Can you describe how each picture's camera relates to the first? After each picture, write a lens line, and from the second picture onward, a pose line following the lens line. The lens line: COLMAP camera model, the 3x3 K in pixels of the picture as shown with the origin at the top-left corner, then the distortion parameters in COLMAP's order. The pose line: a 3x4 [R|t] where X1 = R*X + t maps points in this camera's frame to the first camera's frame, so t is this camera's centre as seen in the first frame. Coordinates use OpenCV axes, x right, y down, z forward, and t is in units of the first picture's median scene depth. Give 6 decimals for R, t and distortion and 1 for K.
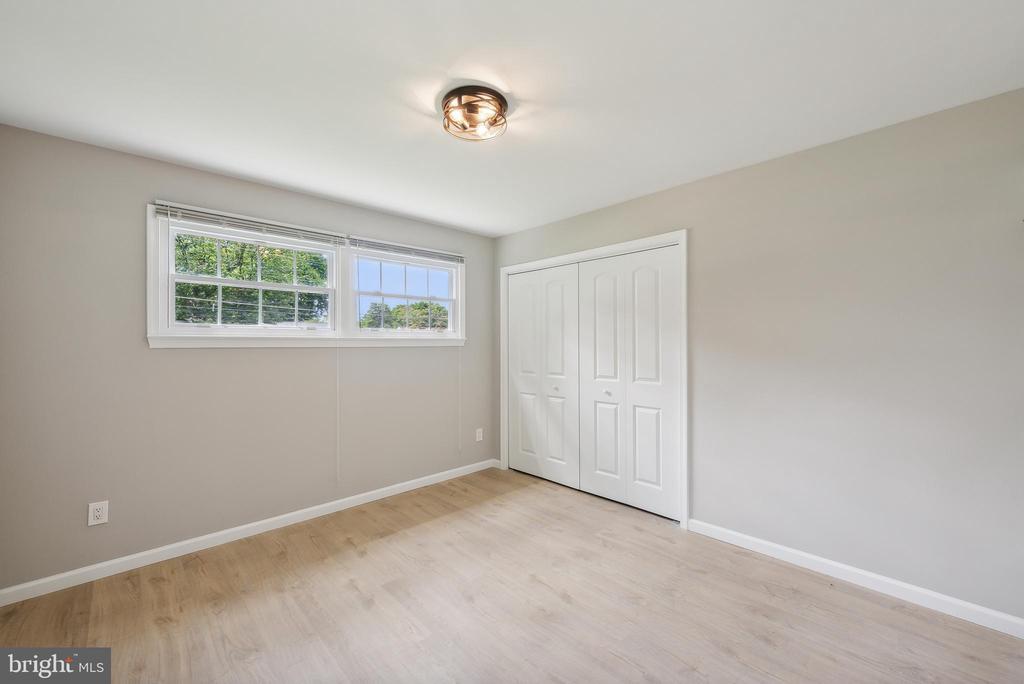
lens RADIAL K [[415.6, 0, 512.0], [0, 415.6, 342.0], [0, 0, 1]] dist [-0.000205, 0.000000]
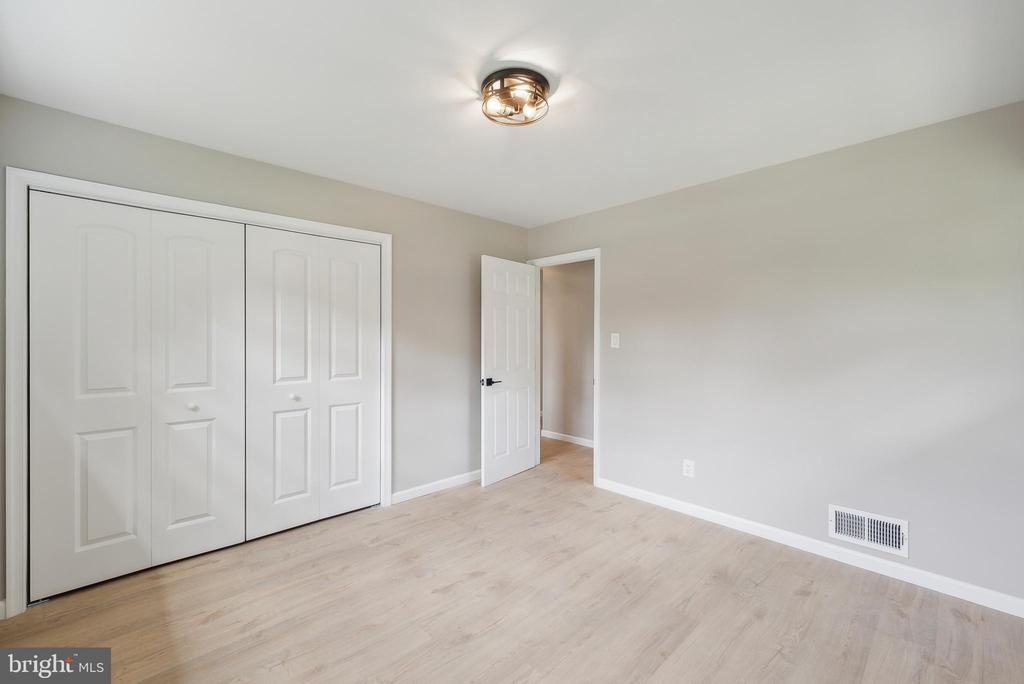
lens RADIAL K [[427.7, 0, 512.0], [0, 427.7, 342.0], [0, 0, 1]] dist [-0.000412, -0.000232]
pose [[-0.007566, -0.005869, 0.999954, -0.670455], [-0.004376, 0.999973, 0.005836, 0.005822], [-0.999962, -0.004332, -0.007592, 0.634410]]
